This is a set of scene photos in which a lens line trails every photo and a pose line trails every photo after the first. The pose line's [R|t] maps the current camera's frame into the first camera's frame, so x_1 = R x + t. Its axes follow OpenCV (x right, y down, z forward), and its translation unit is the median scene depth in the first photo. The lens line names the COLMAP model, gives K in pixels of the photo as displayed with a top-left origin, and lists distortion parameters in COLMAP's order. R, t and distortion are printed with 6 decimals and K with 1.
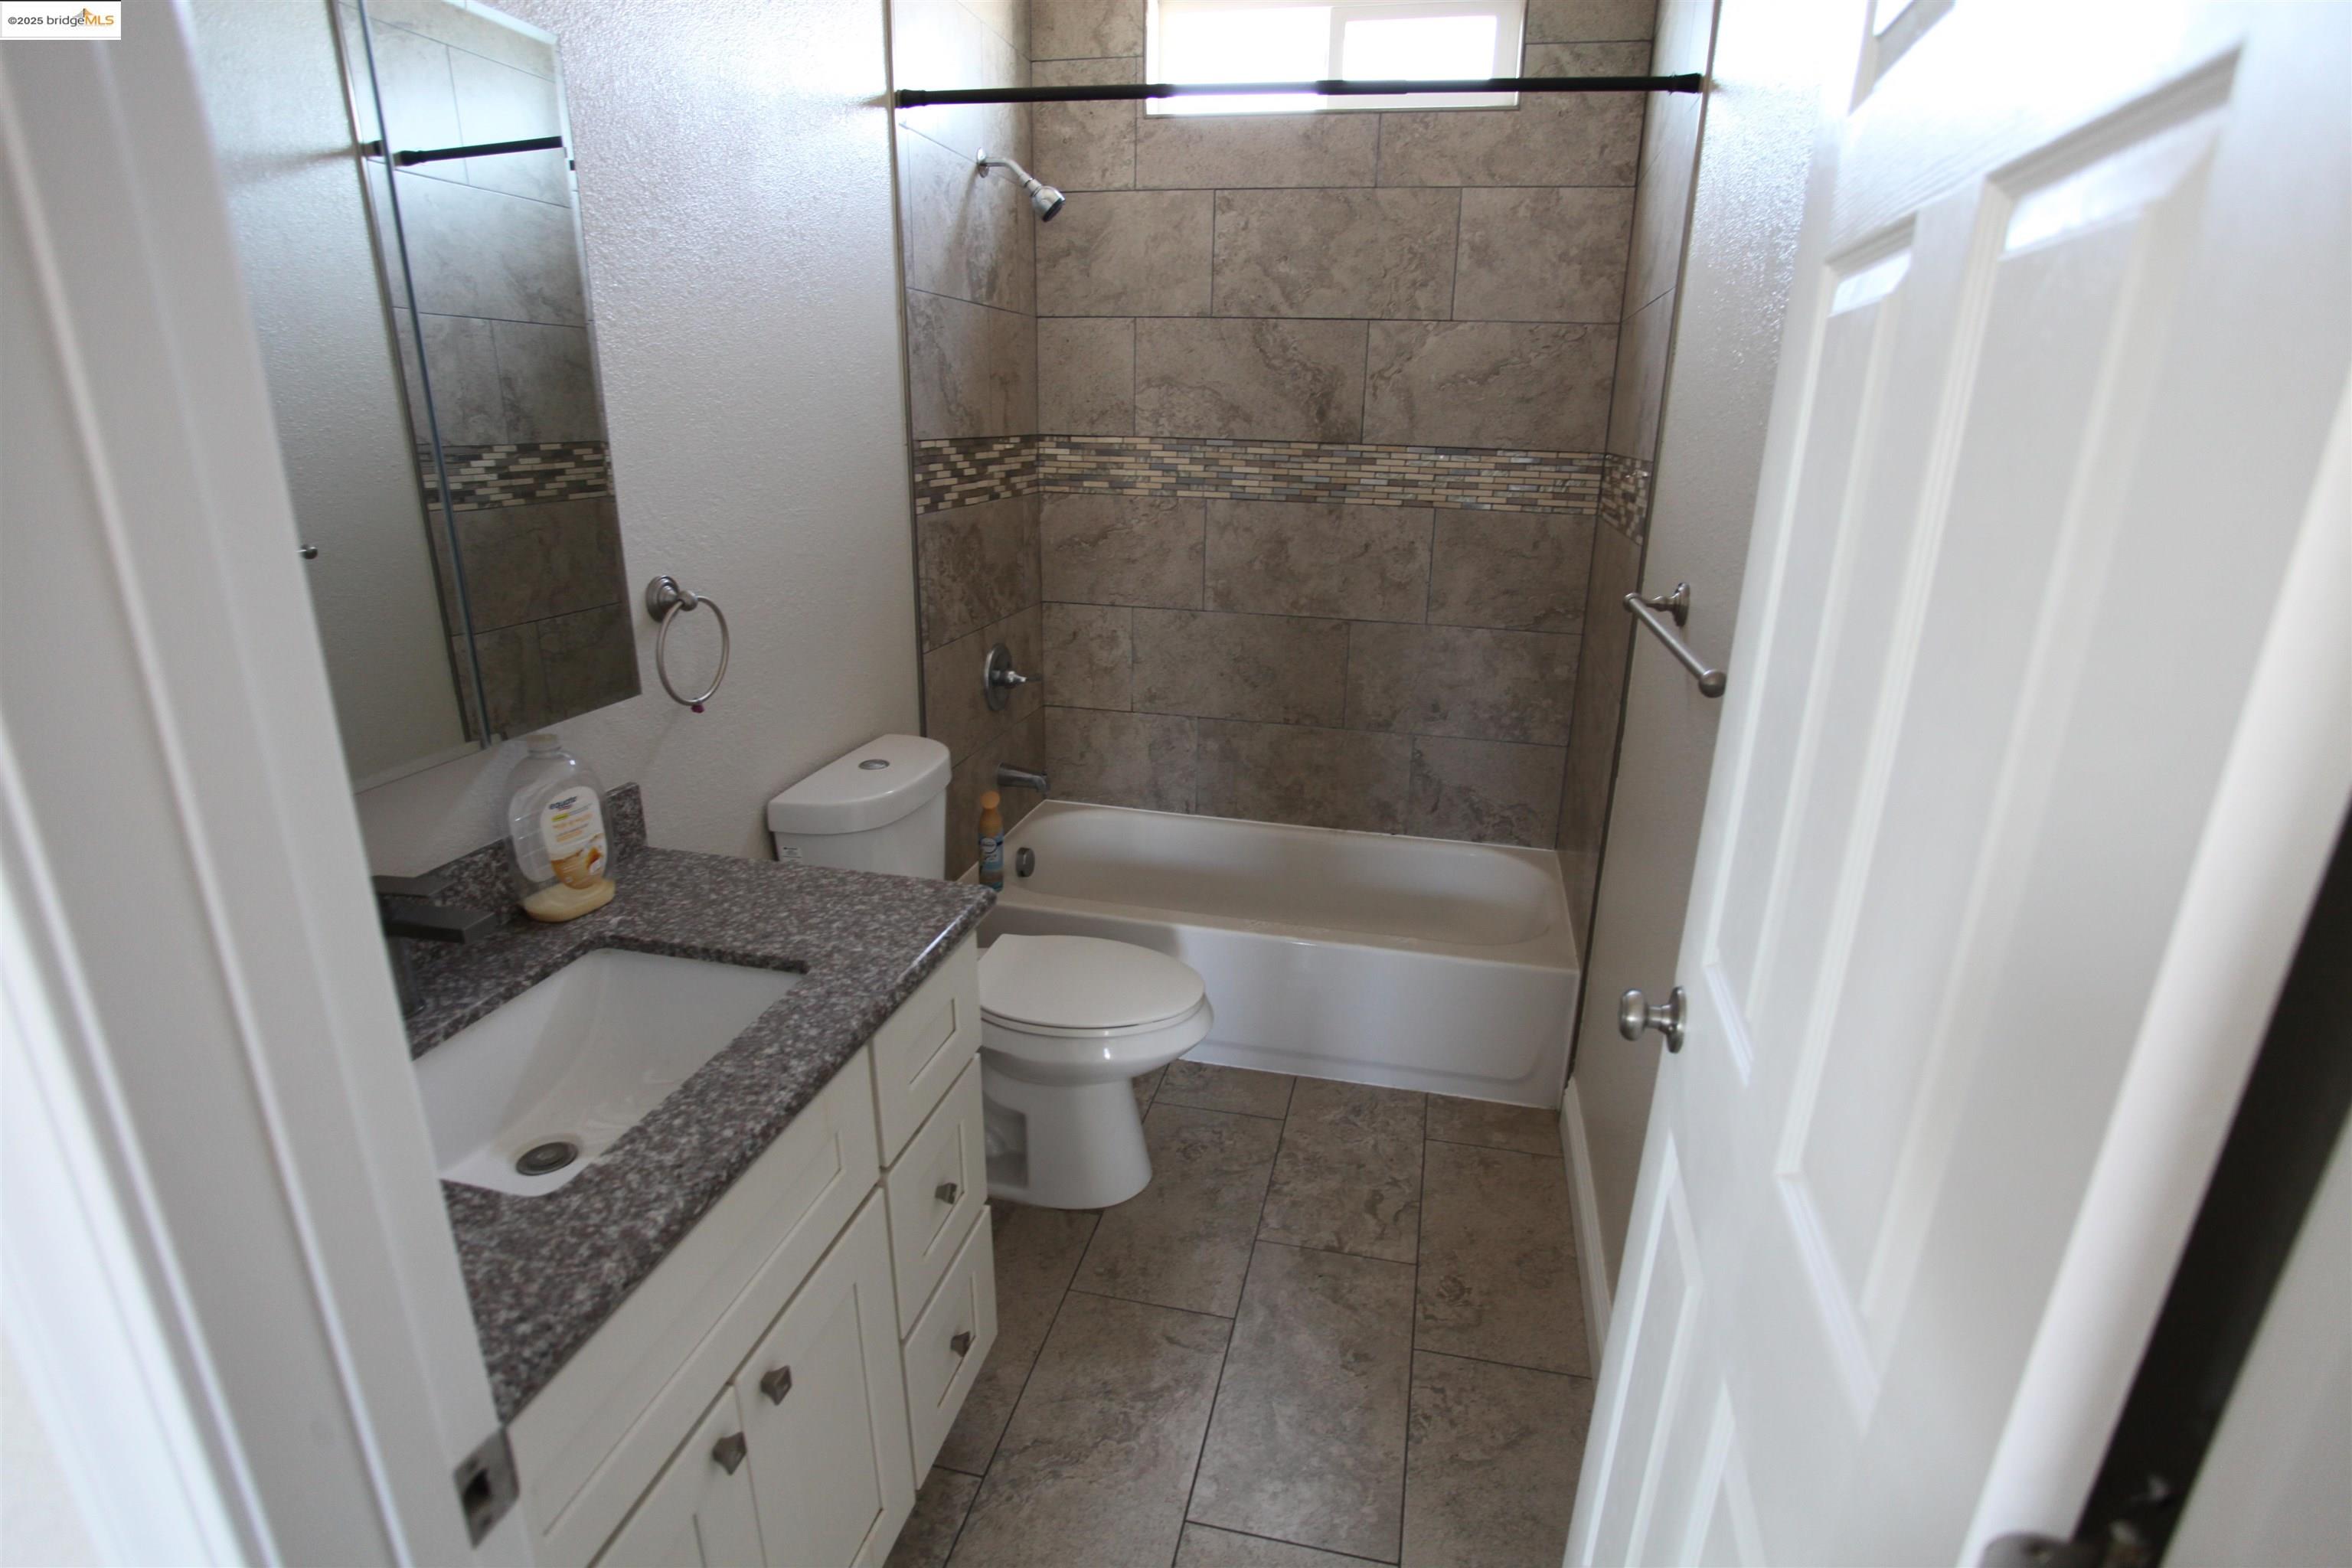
lens RADIAL K [[1142.7, 0, 1181.6], [0, 1142.7, 790.4], [0, 0, 1]] dist [-0.072097, 0.029839]
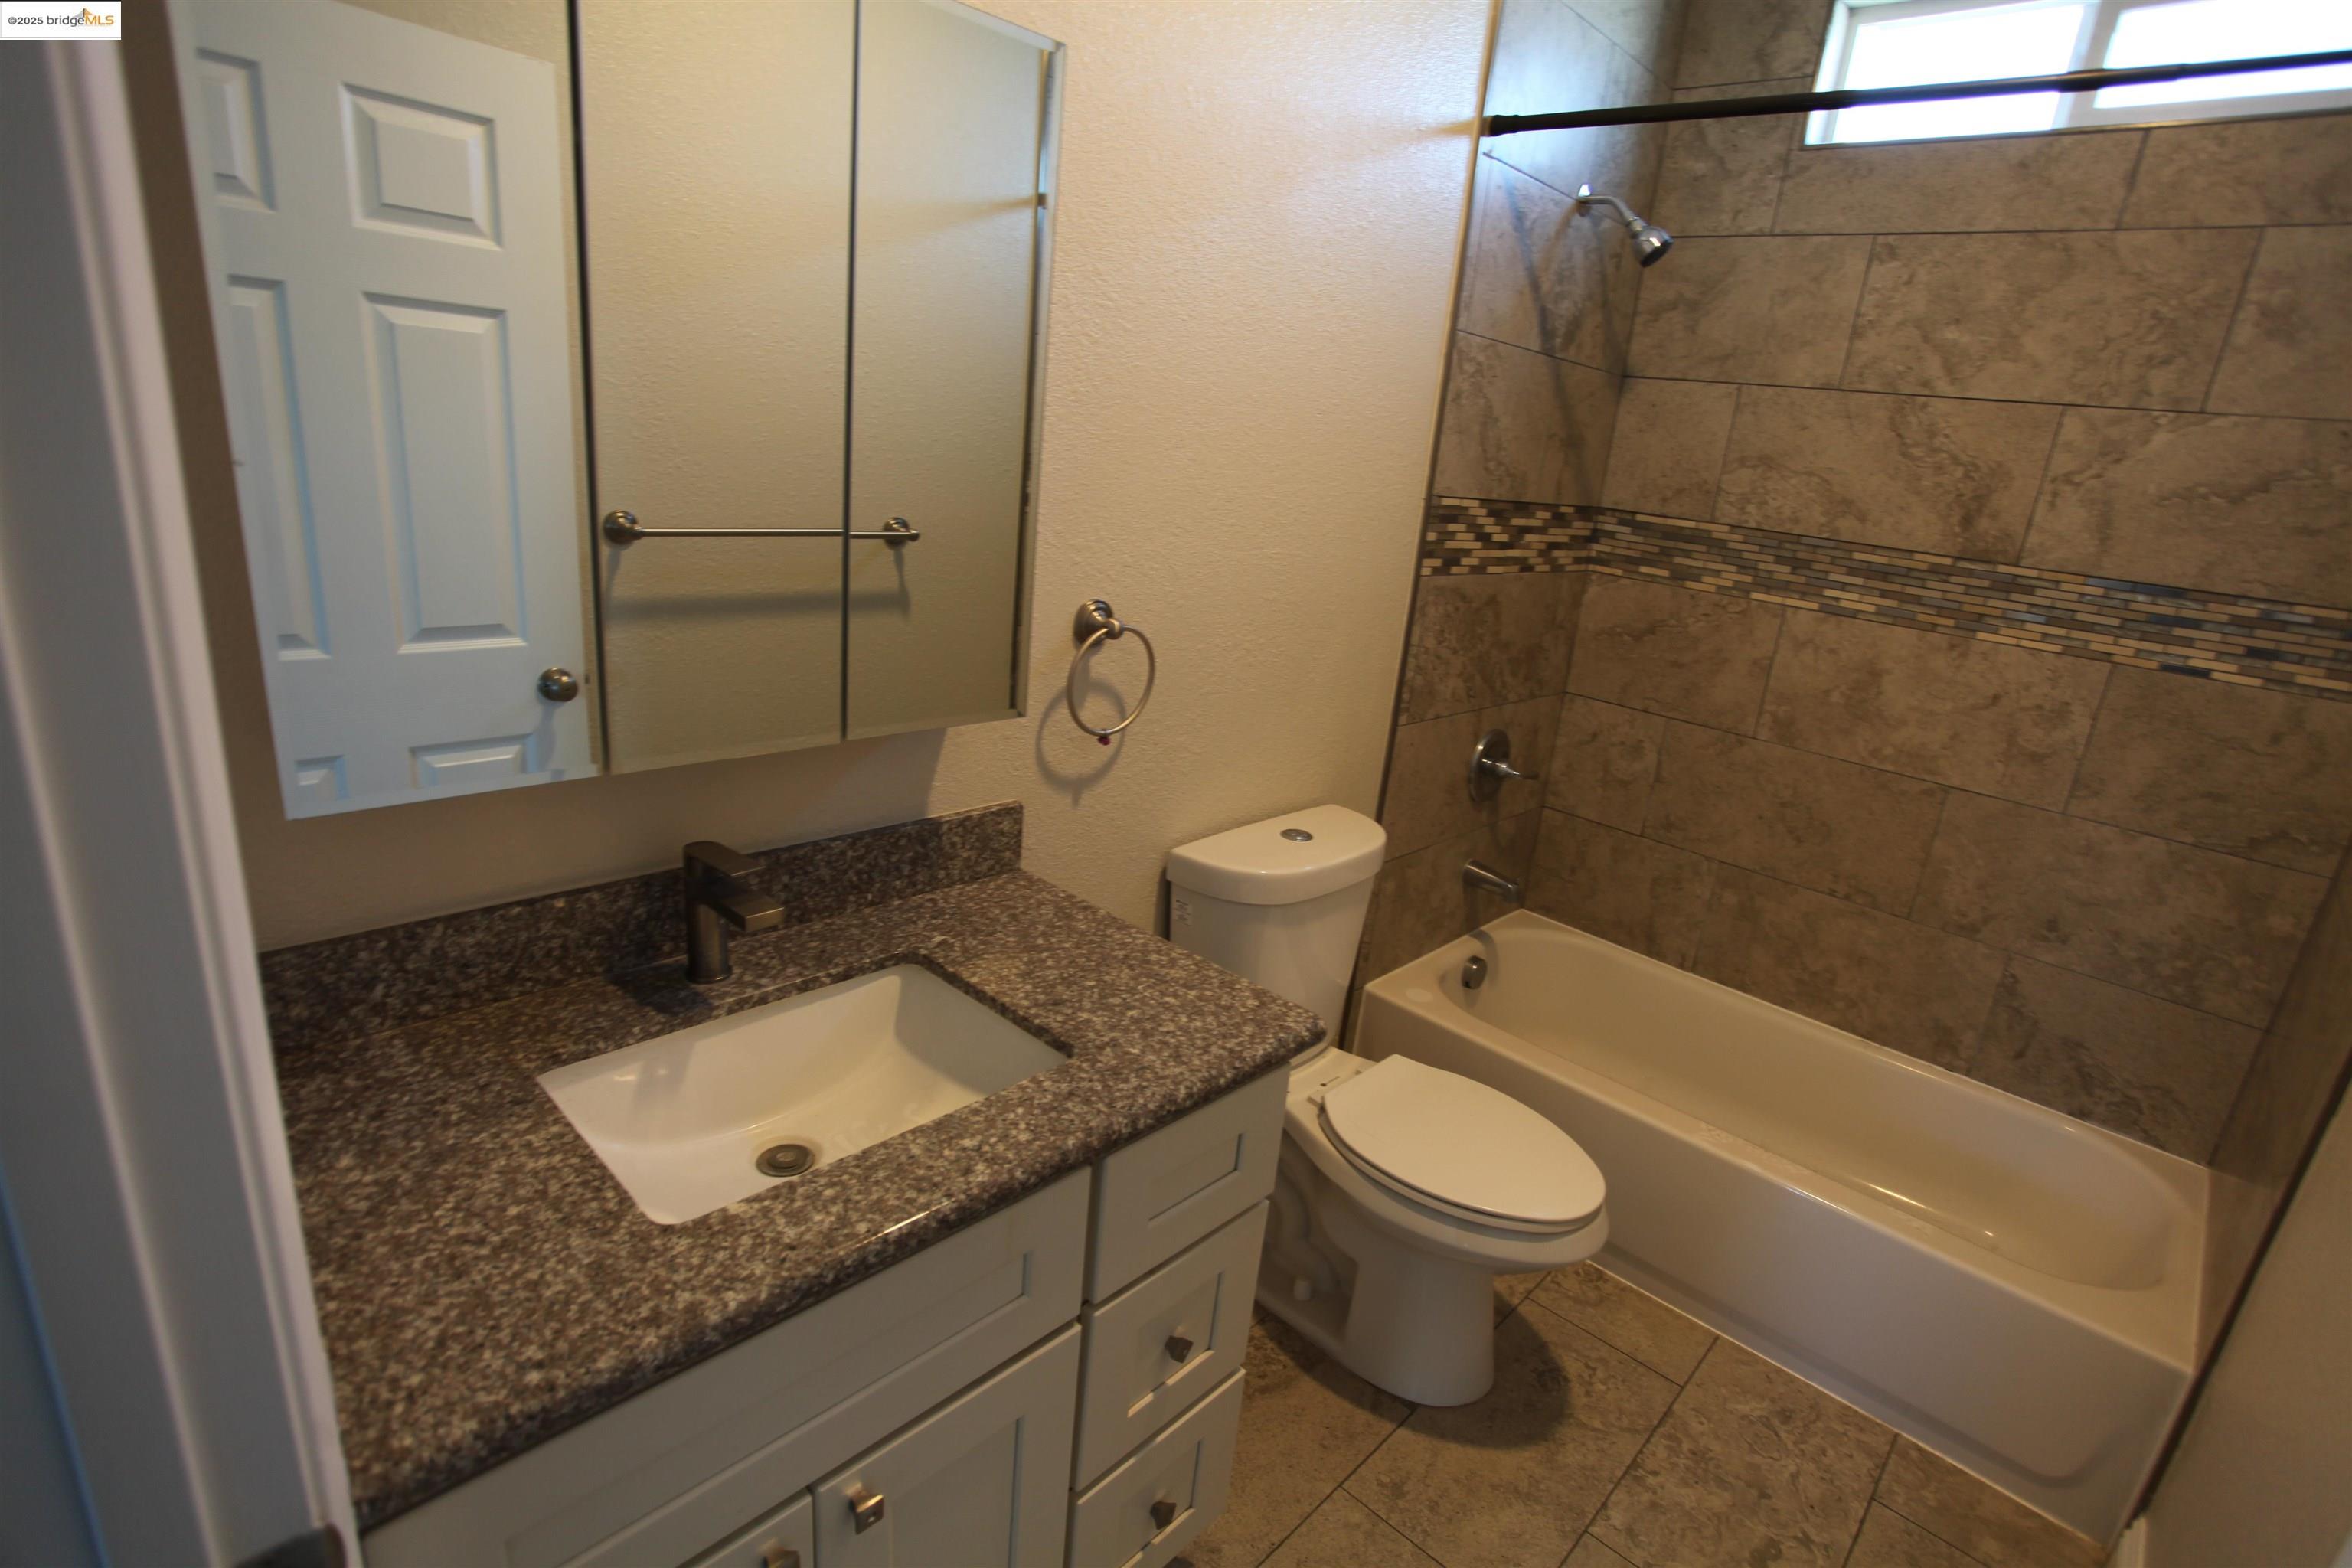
lens RADIAL K [[1142.7, 0, 1186.6], [0, 1142.7, 791.9], [0, 0, 1]] dist [-0.072097, 0.029839]
pose [[0.861575, 0.214216, -0.460218, 0.059196], [-0.235759, 0.971750, 0.010952, -0.038598], [0.449563, 0.099065, 0.887738, 0.117198]]
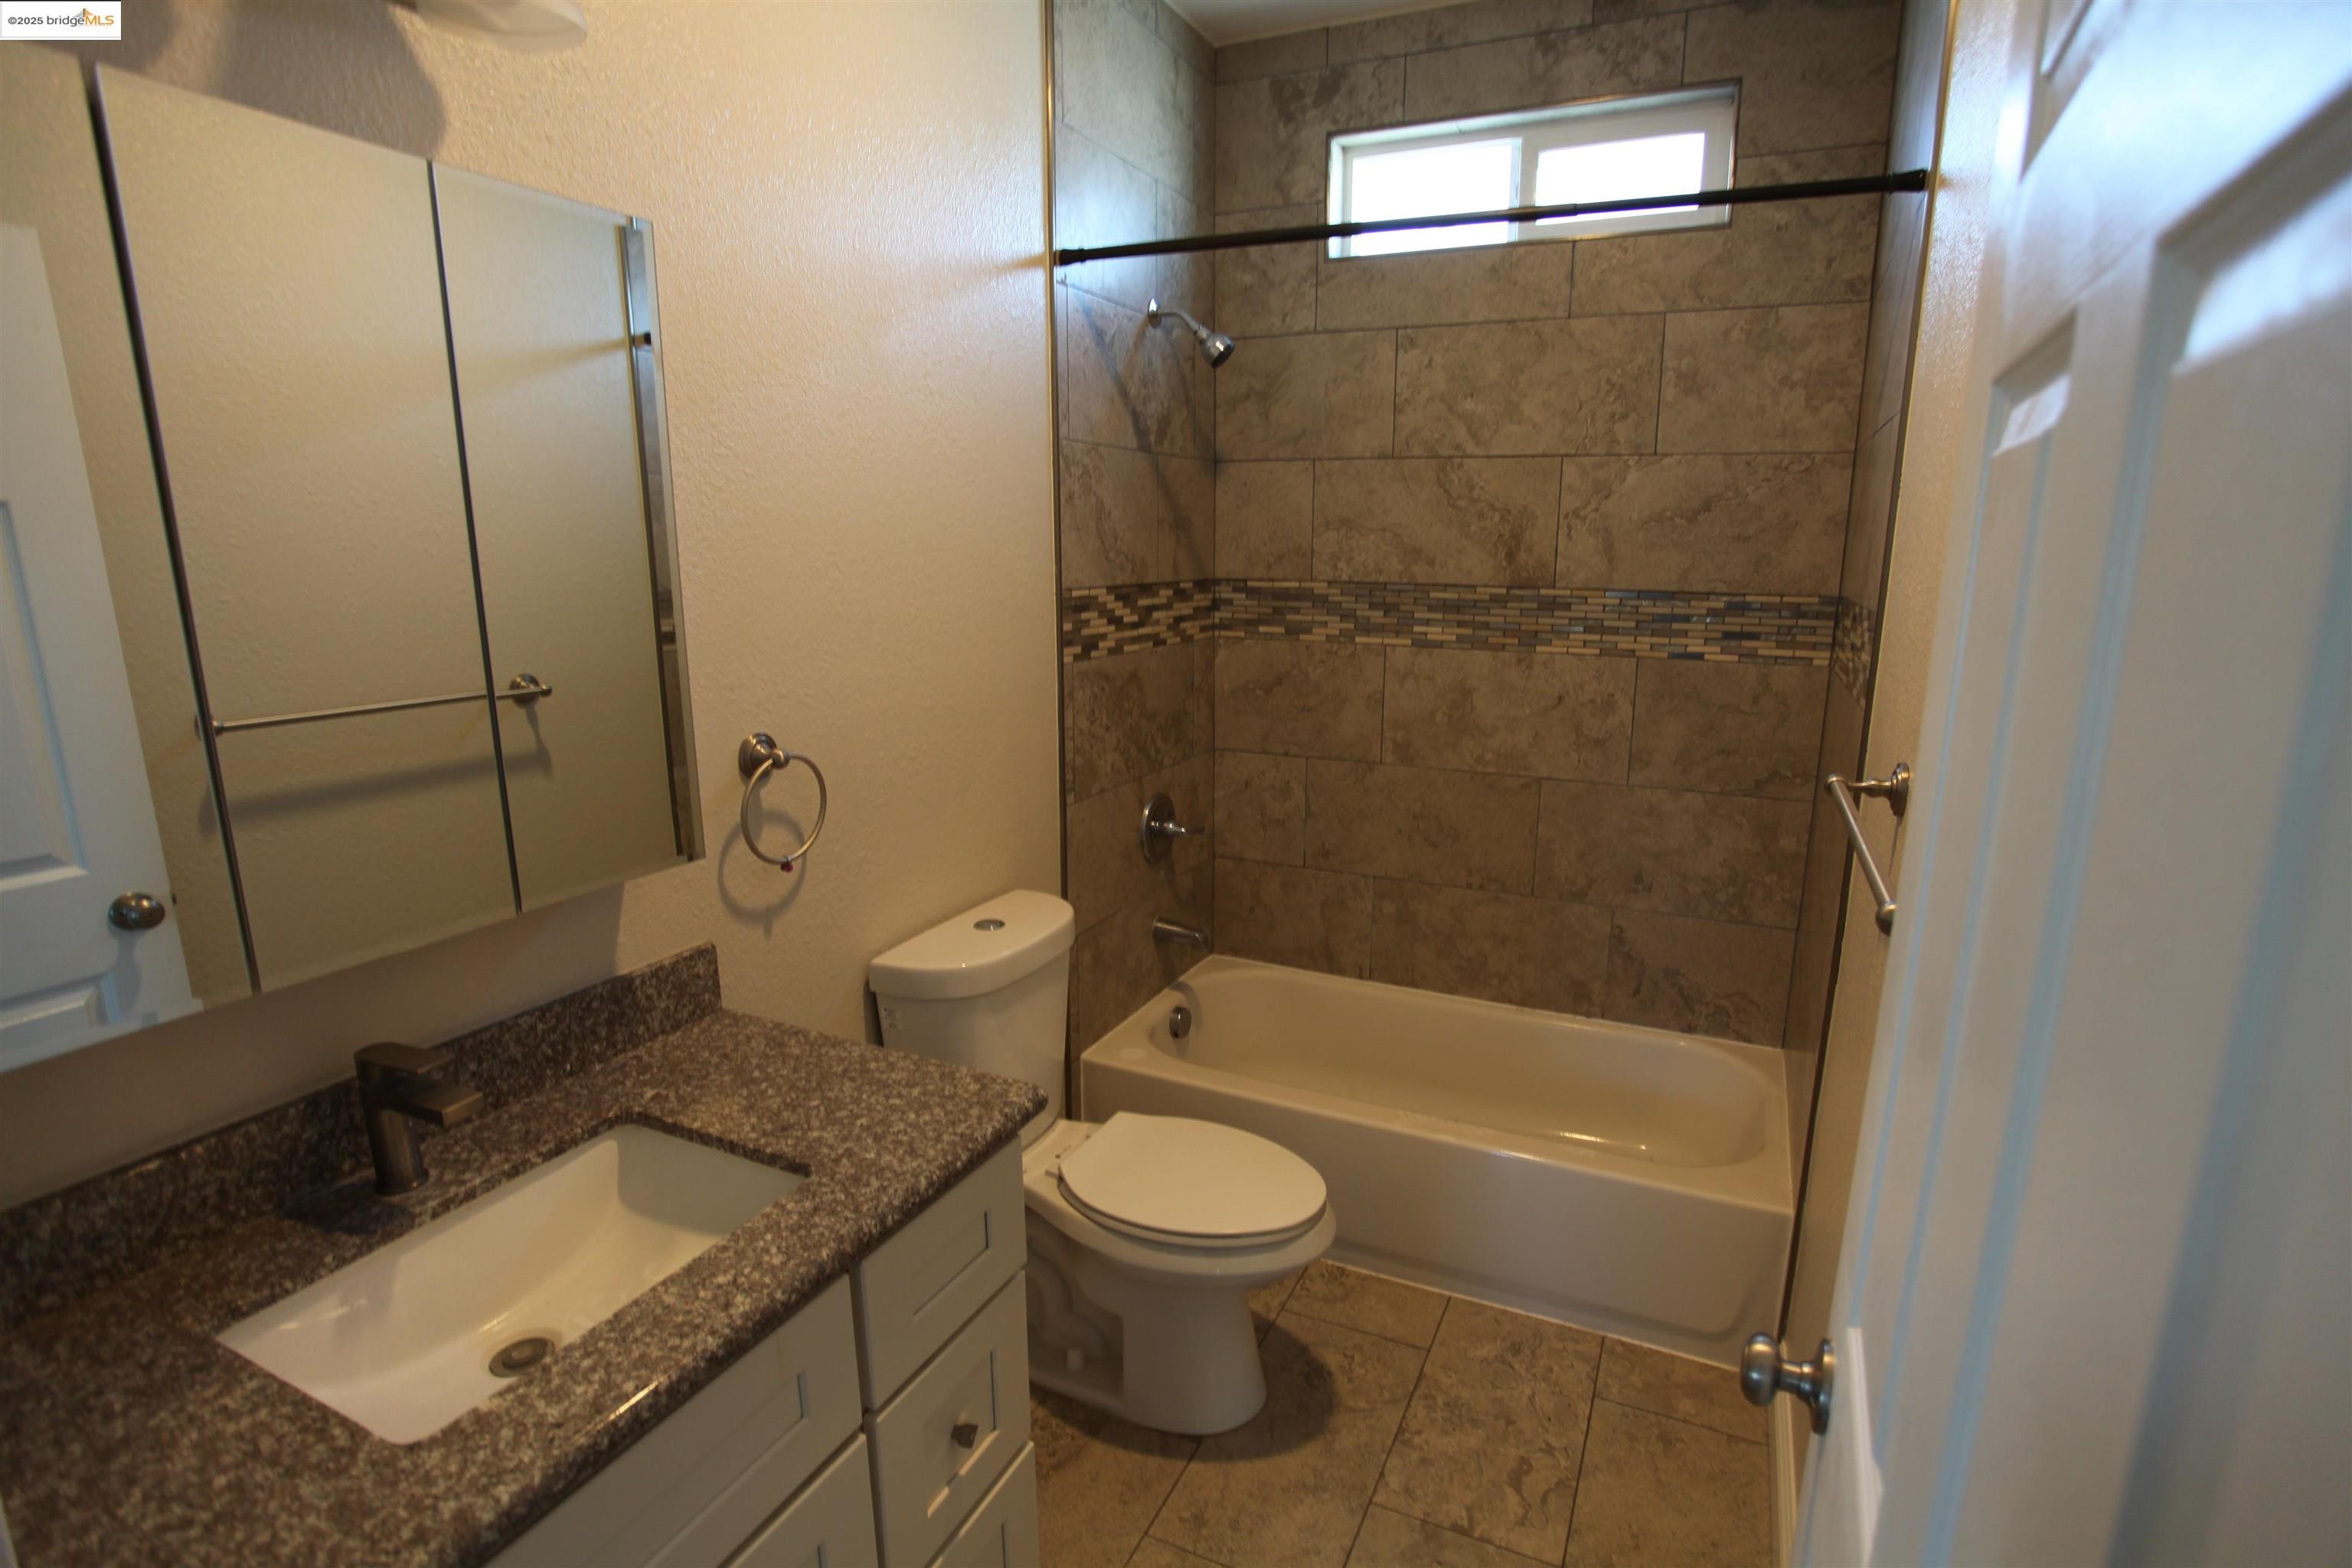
lens RADIAL K [[1142.7, 0, 1182.9], [0, 1142.7, 791.9], [0, 0, 1]] dist [-0.072097, 0.029839]
pose [[0.975954, 0.030245, -0.215869, 0.078193], [-0.053179, 0.993440, -0.101234, -0.038021], [0.211391, 0.110280, 0.971160, 0.075627]]
